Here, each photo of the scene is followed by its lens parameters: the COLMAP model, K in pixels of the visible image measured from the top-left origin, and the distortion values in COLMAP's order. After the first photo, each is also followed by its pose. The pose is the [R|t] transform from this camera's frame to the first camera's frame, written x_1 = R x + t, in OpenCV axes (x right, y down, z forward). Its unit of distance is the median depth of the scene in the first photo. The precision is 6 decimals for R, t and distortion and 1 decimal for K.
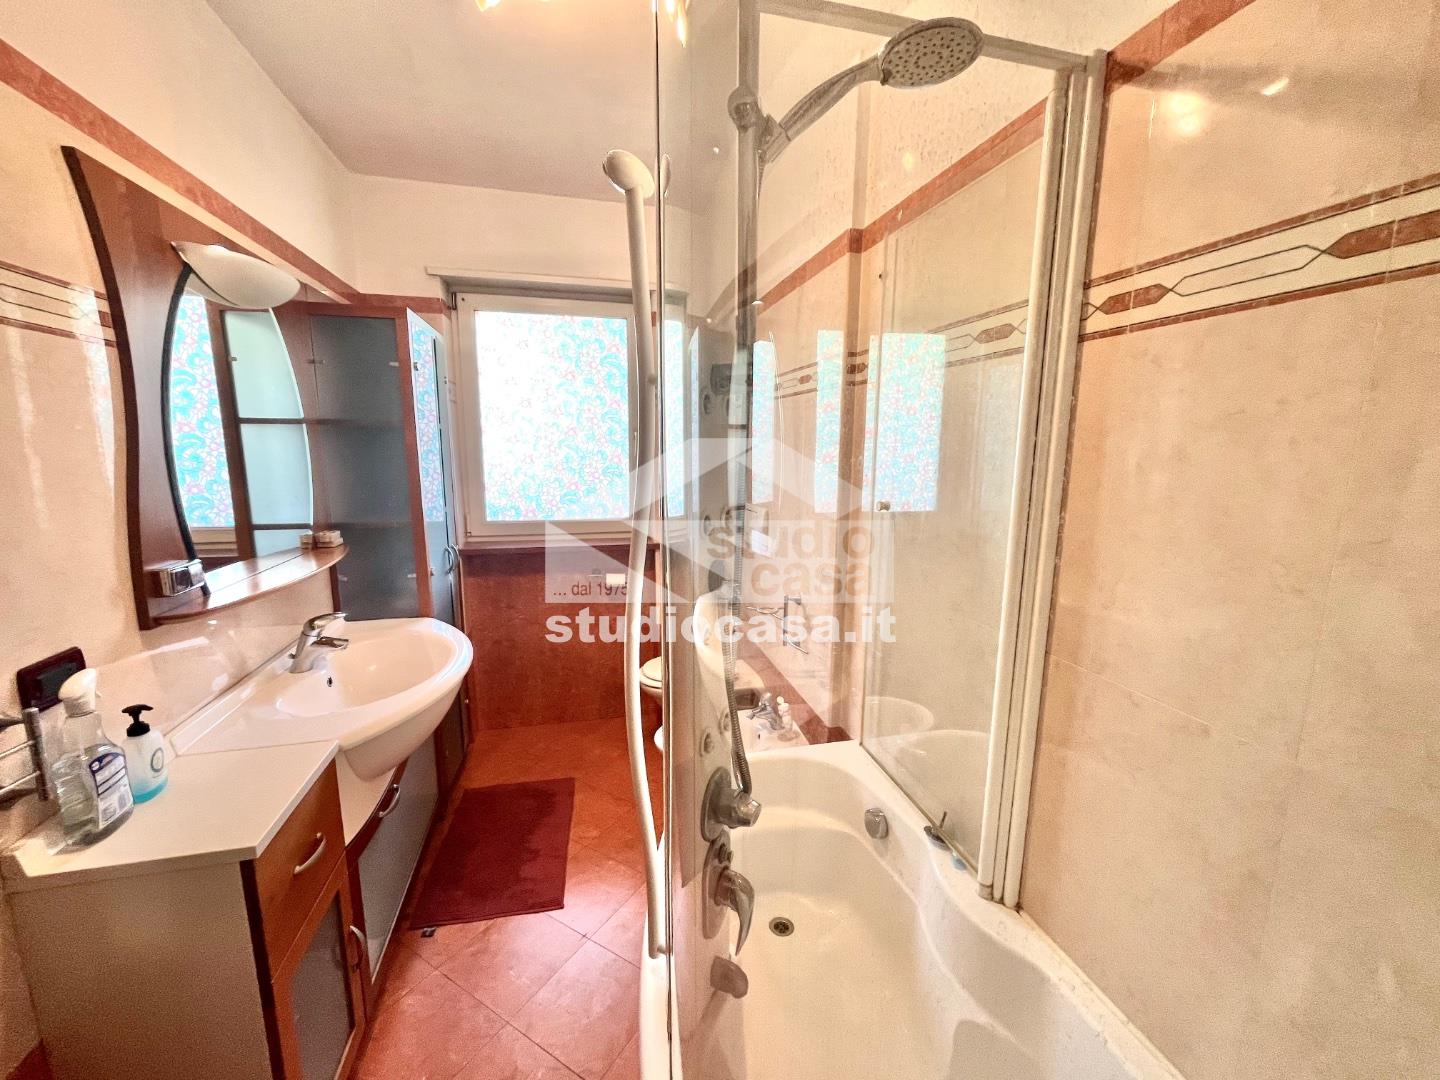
lens RADIAL K [[583.8, 0, 720.5], [0, 583.8, 539.6], [0, 0, 1]] dist [-0.004154, -0.000291]
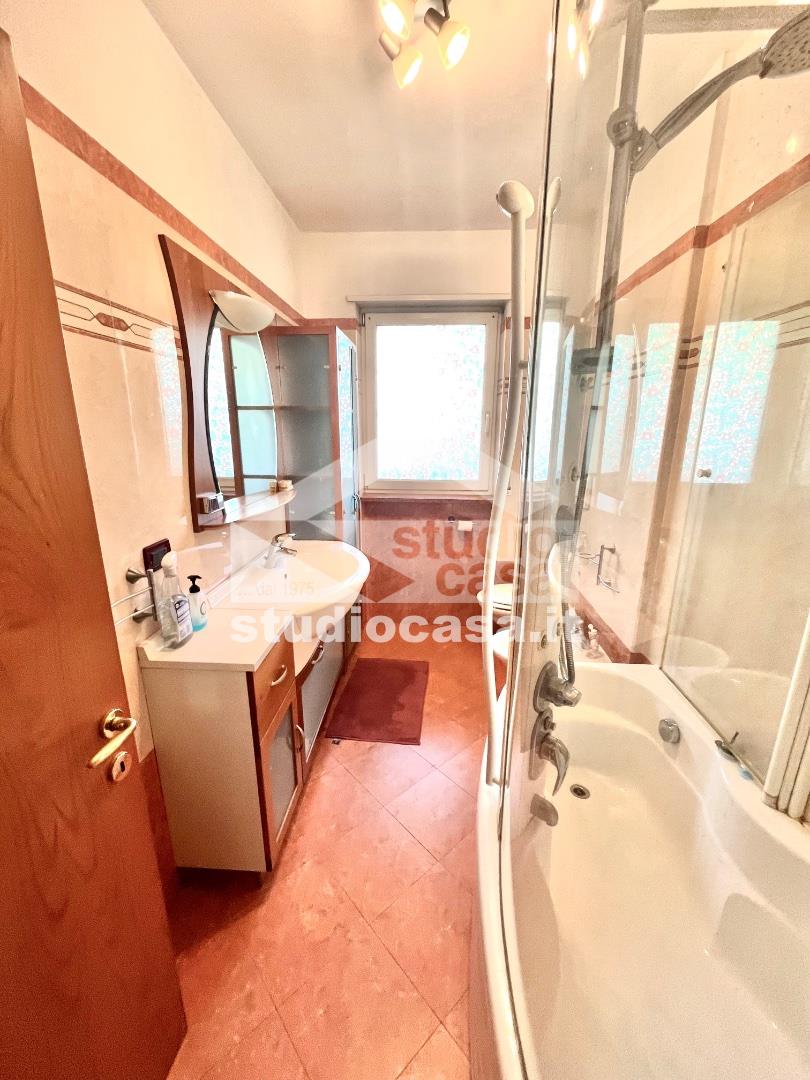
lens RADIAL K [[437.8, 0, 404.1], [0, 437.8, 538.7], [0, 0, 1]] dist [-0.004154, -0.000291]
pose [[0.953186, 0.072468, -0.293574, -0.031578], [-0.046359, 0.994402, 0.094946, 0.019706], [0.298811, -0.076891, 0.951210, -0.025170]]
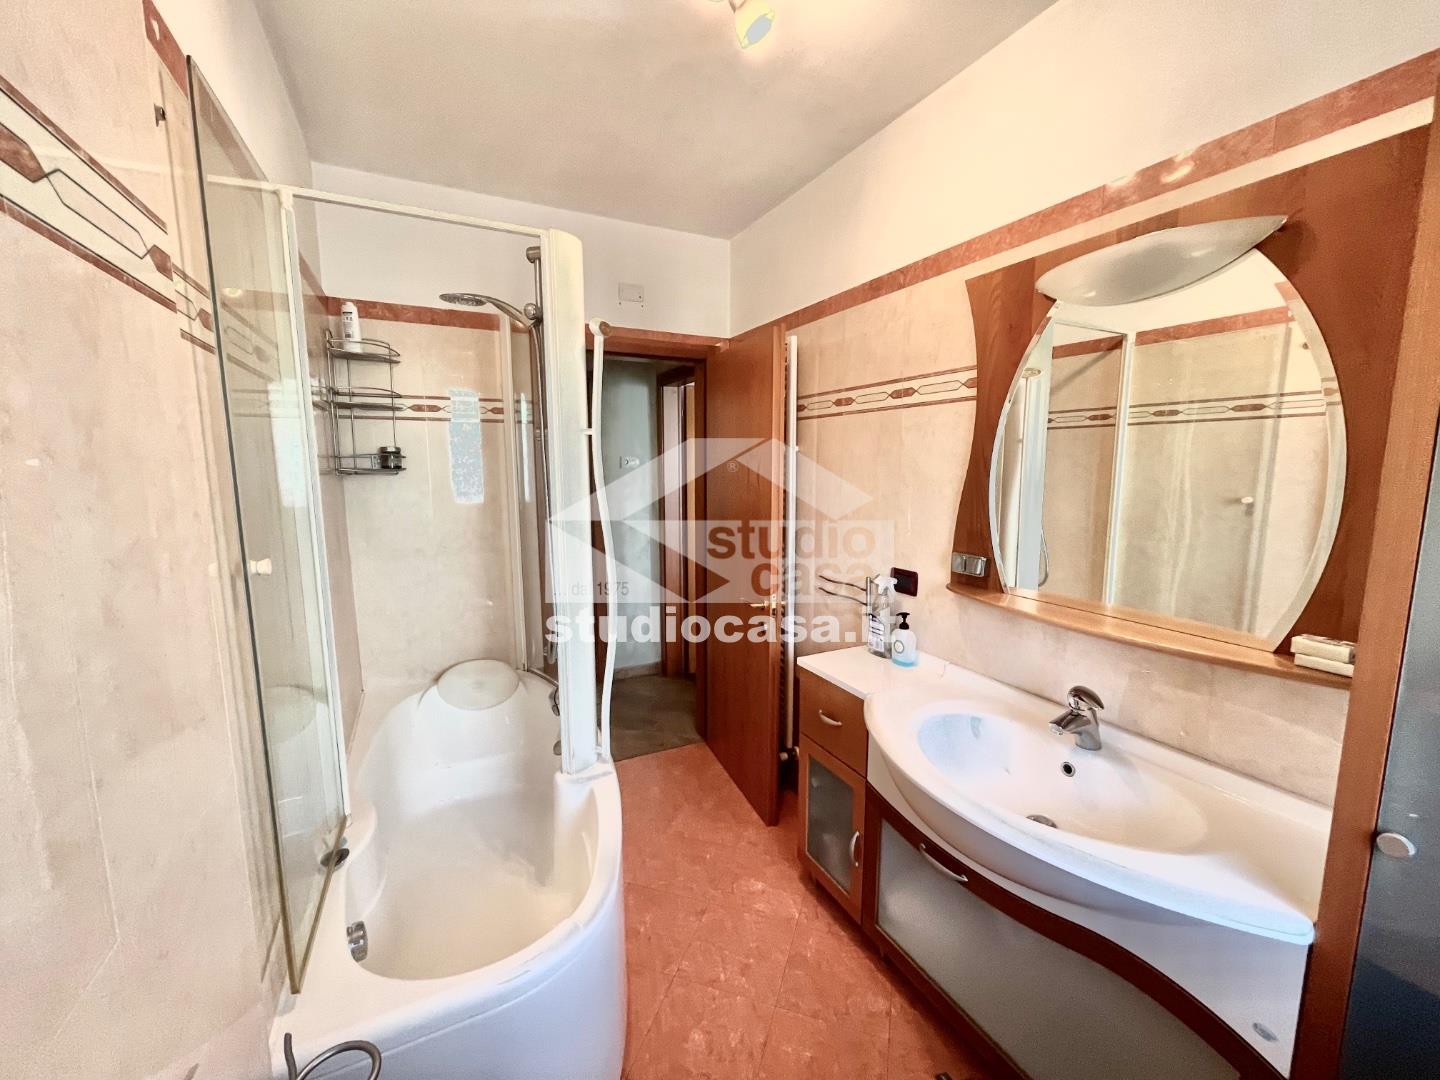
lens RADIAL K [[583.8, 0, 721.3], [0, 583.8, 541.1], [0, 0, 1]] dist [-0.004154, -0.000291]
pose [[-0.976177, 0.026163, -0.215393, -0.065259], [-0.038364, 0.956252, 0.290018, -0.316763], [0.213557, 0.291372, -0.932467, 1.885338]]
